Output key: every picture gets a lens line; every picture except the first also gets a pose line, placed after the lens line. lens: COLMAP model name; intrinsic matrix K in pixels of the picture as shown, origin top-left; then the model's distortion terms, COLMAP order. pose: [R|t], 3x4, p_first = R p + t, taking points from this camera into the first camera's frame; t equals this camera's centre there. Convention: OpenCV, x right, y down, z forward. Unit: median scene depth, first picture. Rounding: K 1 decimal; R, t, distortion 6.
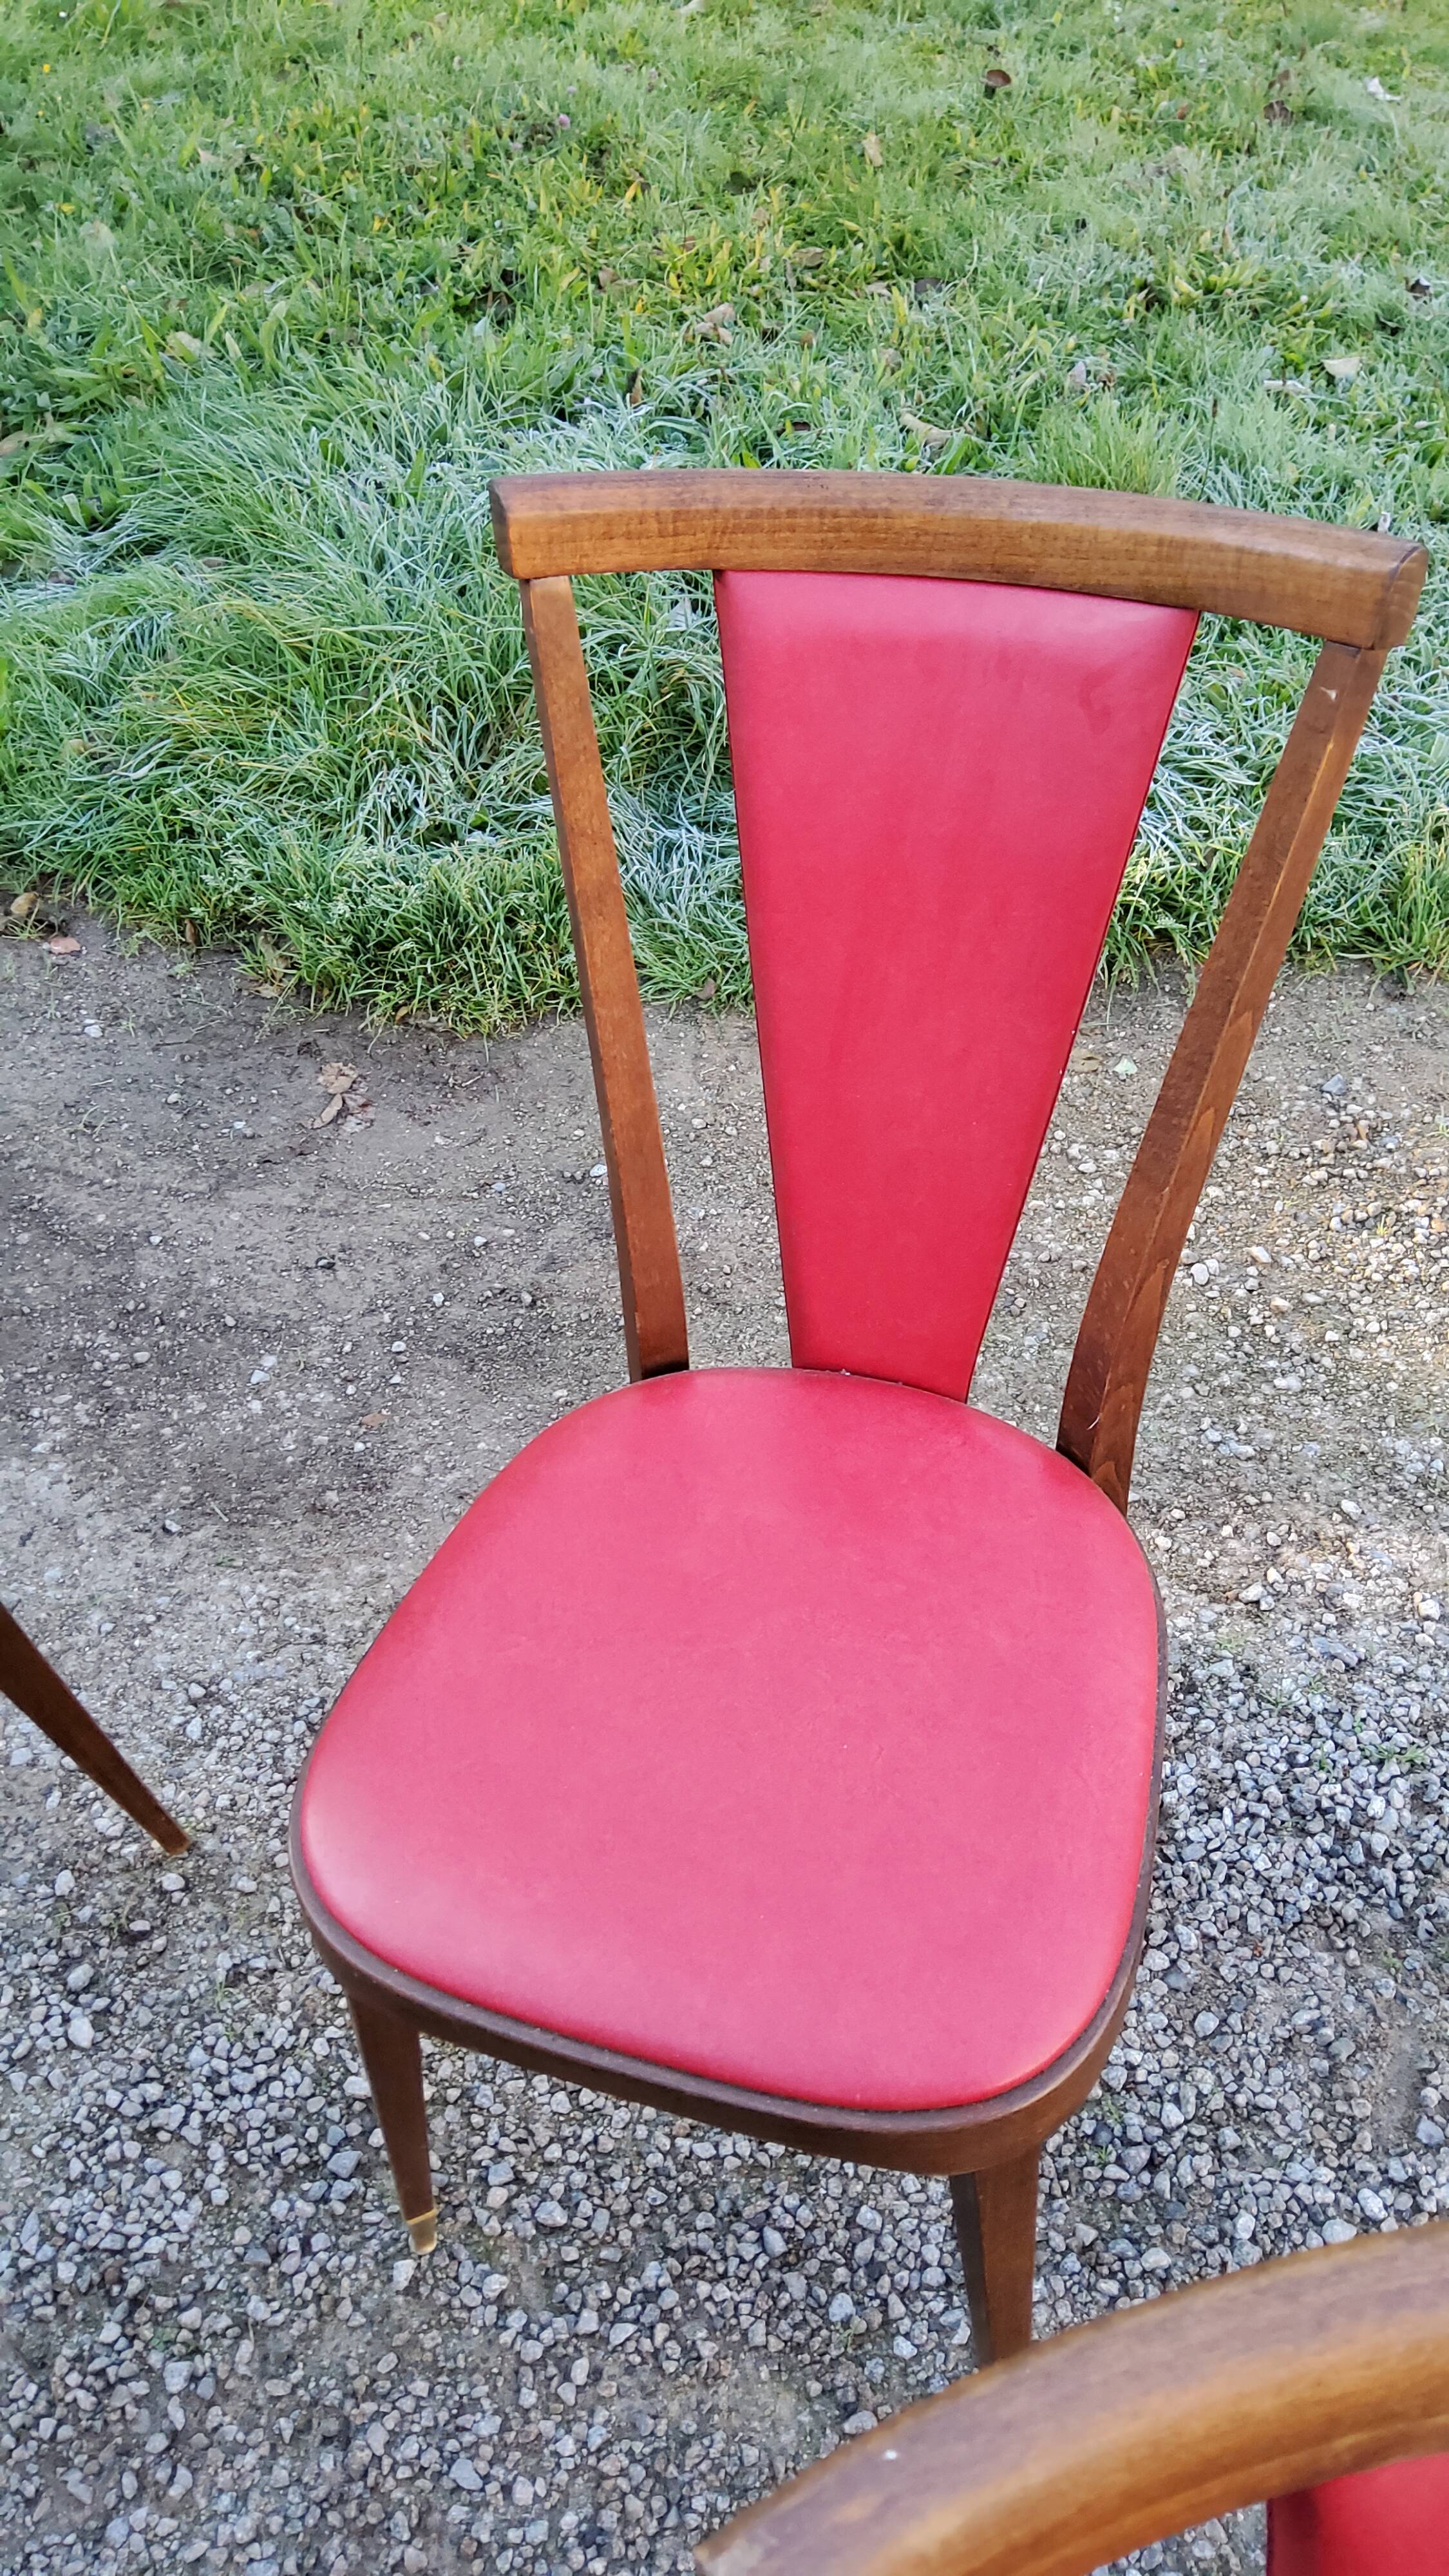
lens RADIAL K [[1870.6, 0, 715.1], [0, 1870.6, 1296.0], [0, 0, 1]] dist [0.032447, -0.058930]
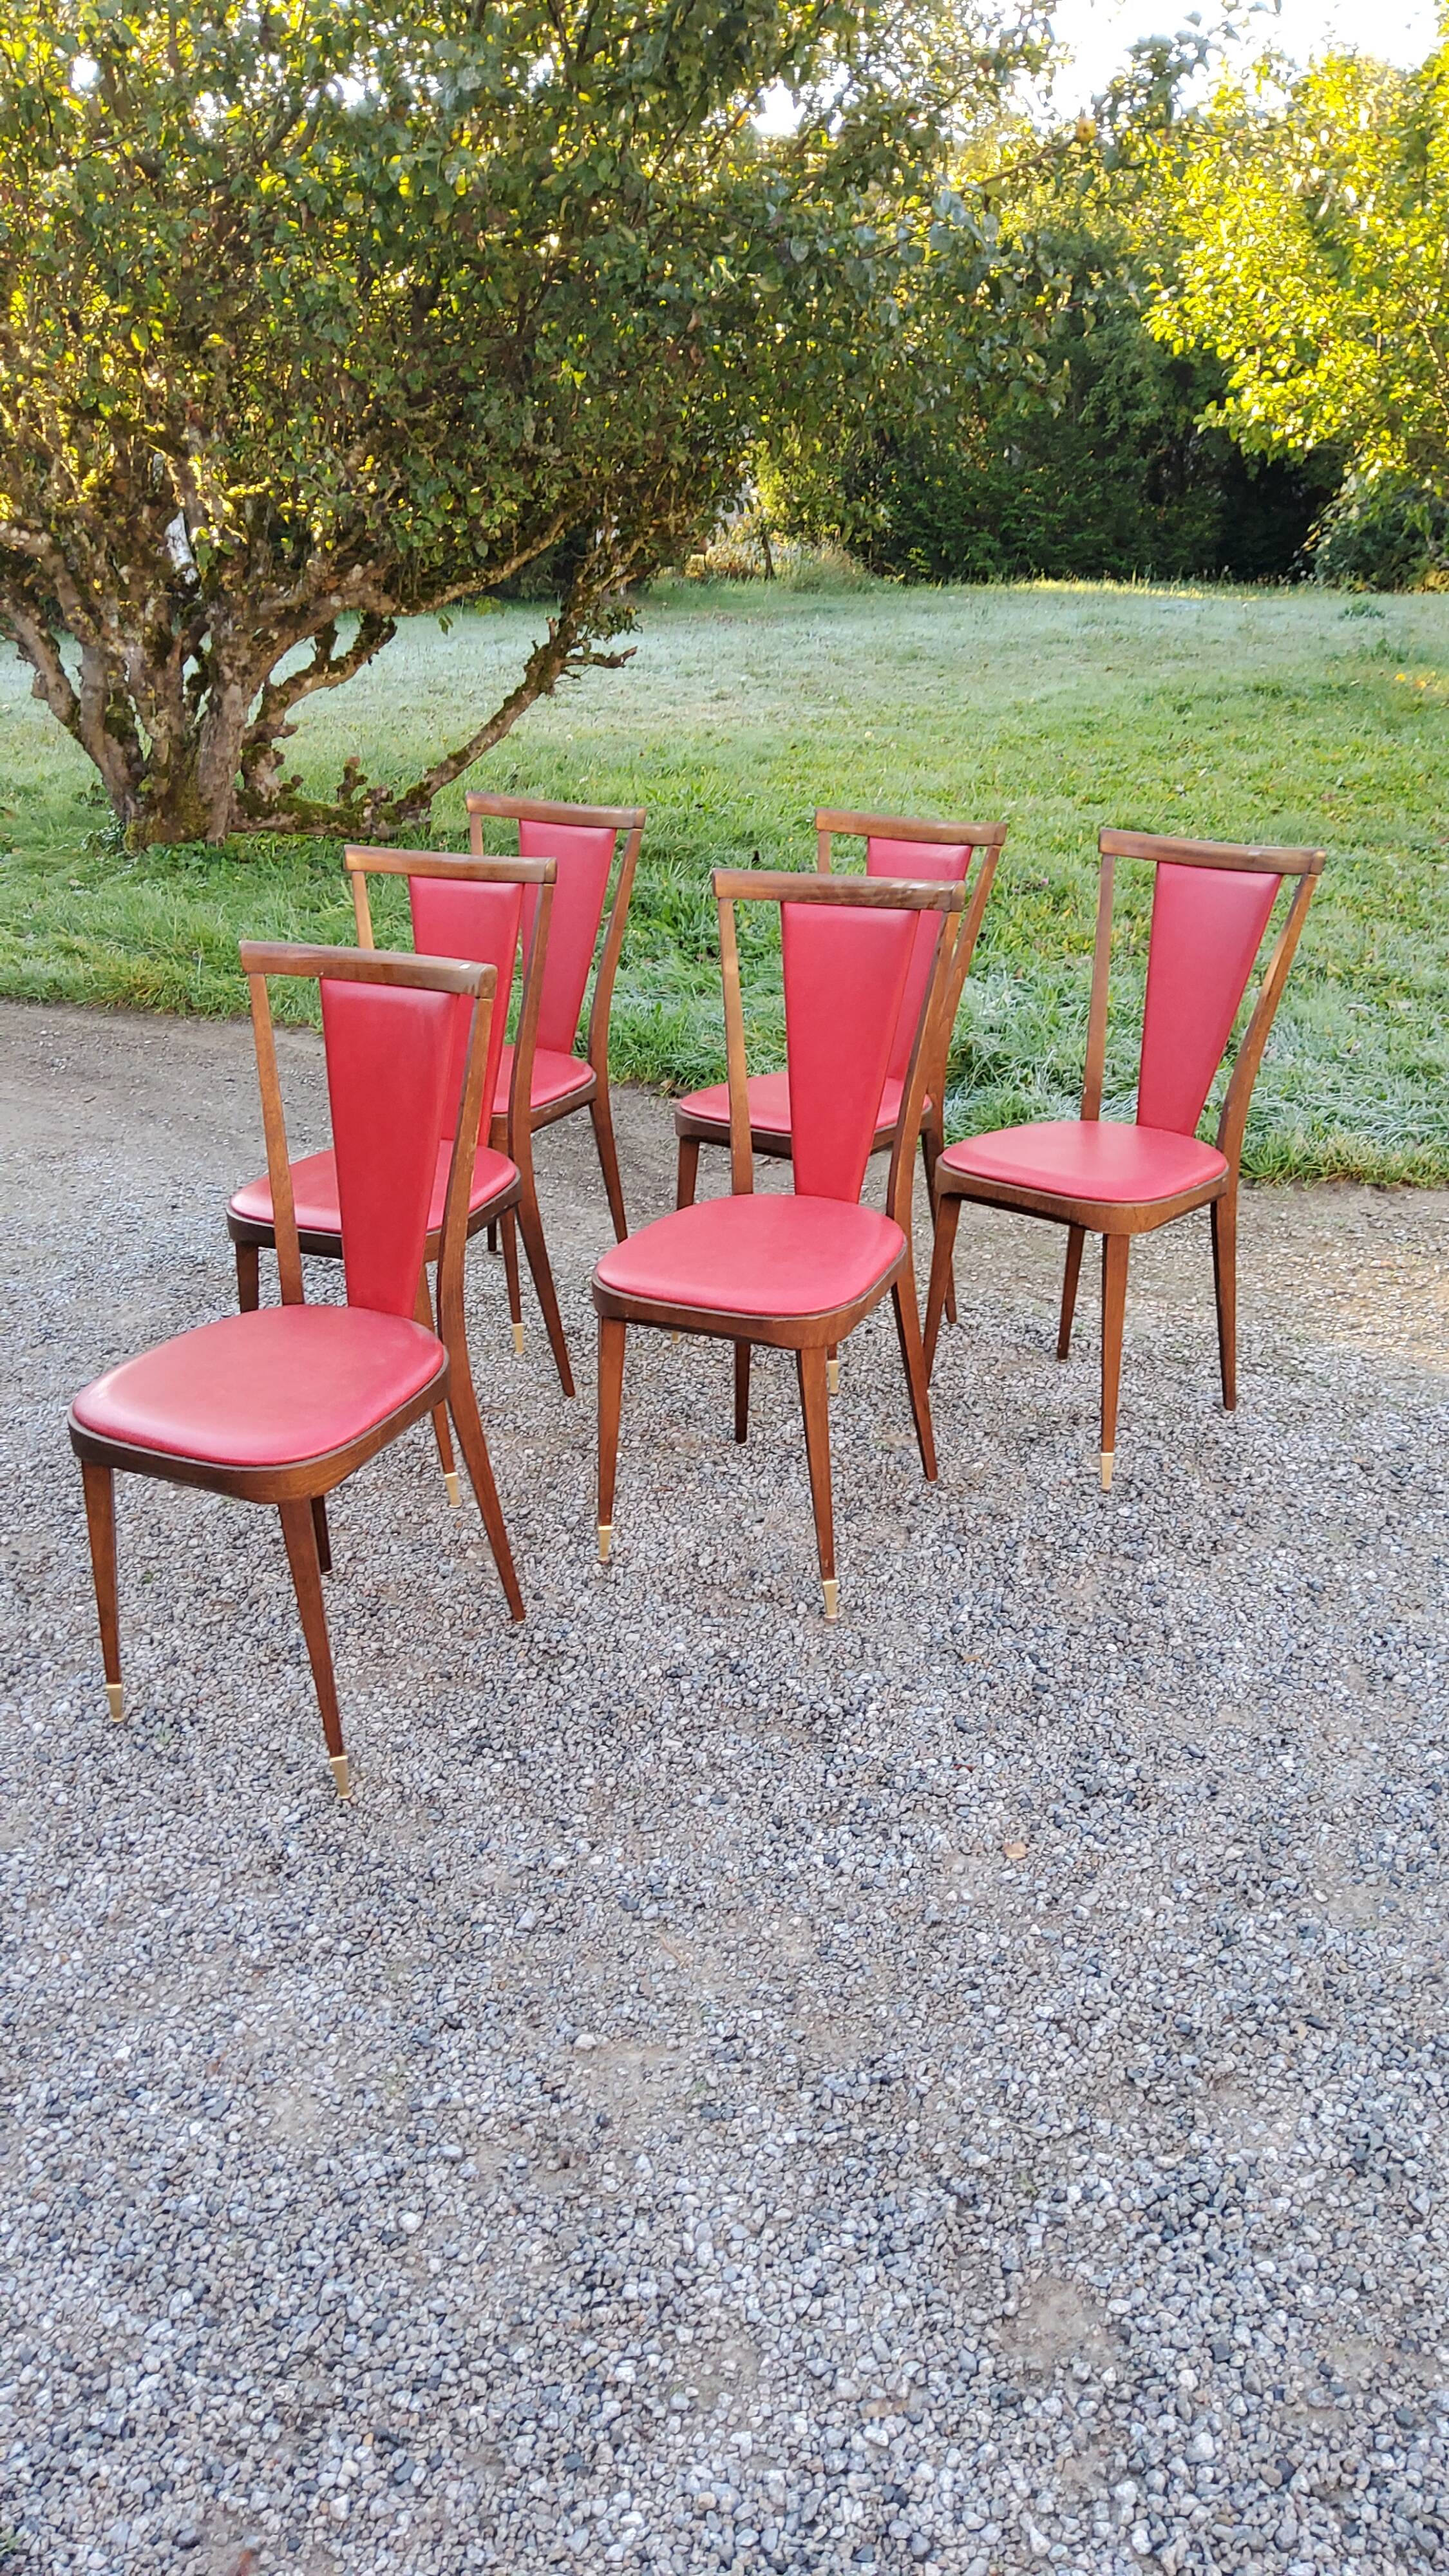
lens RADIAL K [[1944.9, 0, 730.4], [0, 1944.9, 1271.5], [0, 0, 1]] dist [0.065609, -0.110680]
pose [[0.935083, 0.160235, -0.316140, 0.538154], [-0.278151, 0.884577, -0.374372, 0.941586], [0.219663, 0.438004, 0.871723, -1.046276]]
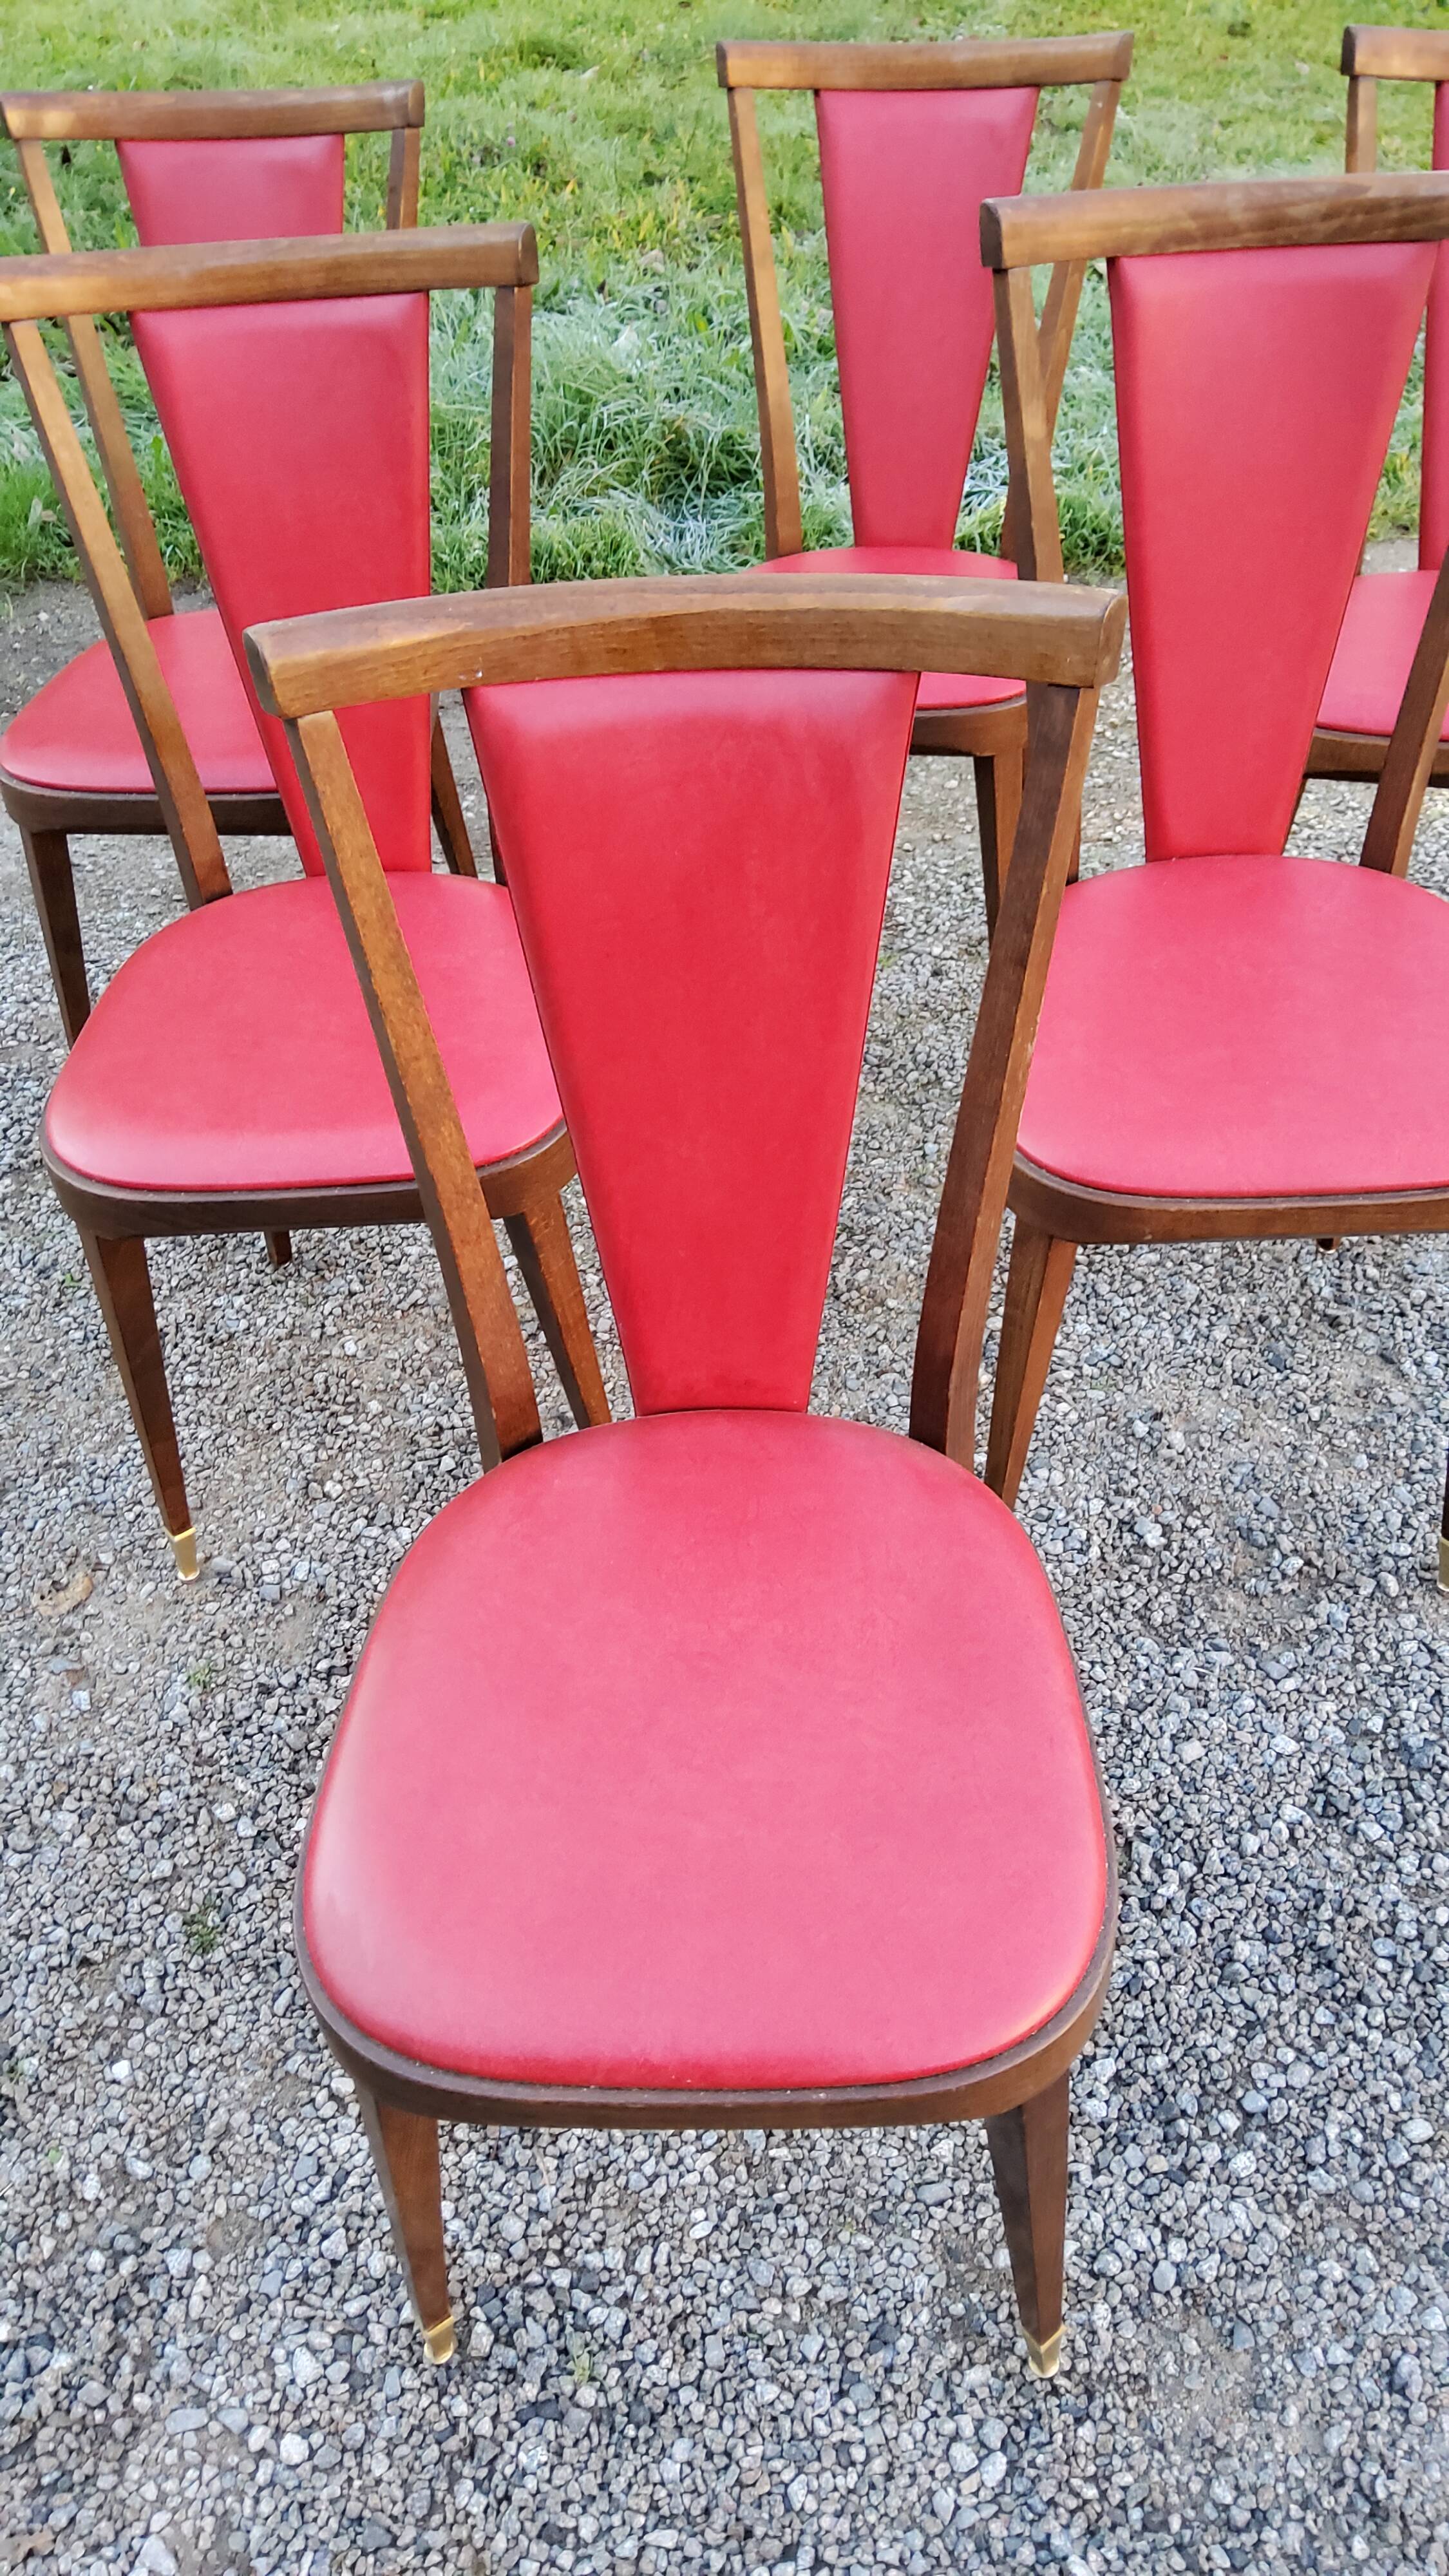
lens RADIAL K [[1944.9, 0, 701.0], [0, 1944.9, 1271.0], [0, 0, 1]] dist [0.065609, -0.110680]
pose [[0.995387, -0.060749, 0.074258, -0.175316], [0.068071, 0.992615, -0.100405, 0.541450], [-0.067610, 0.104997, 0.992172, -0.511610]]
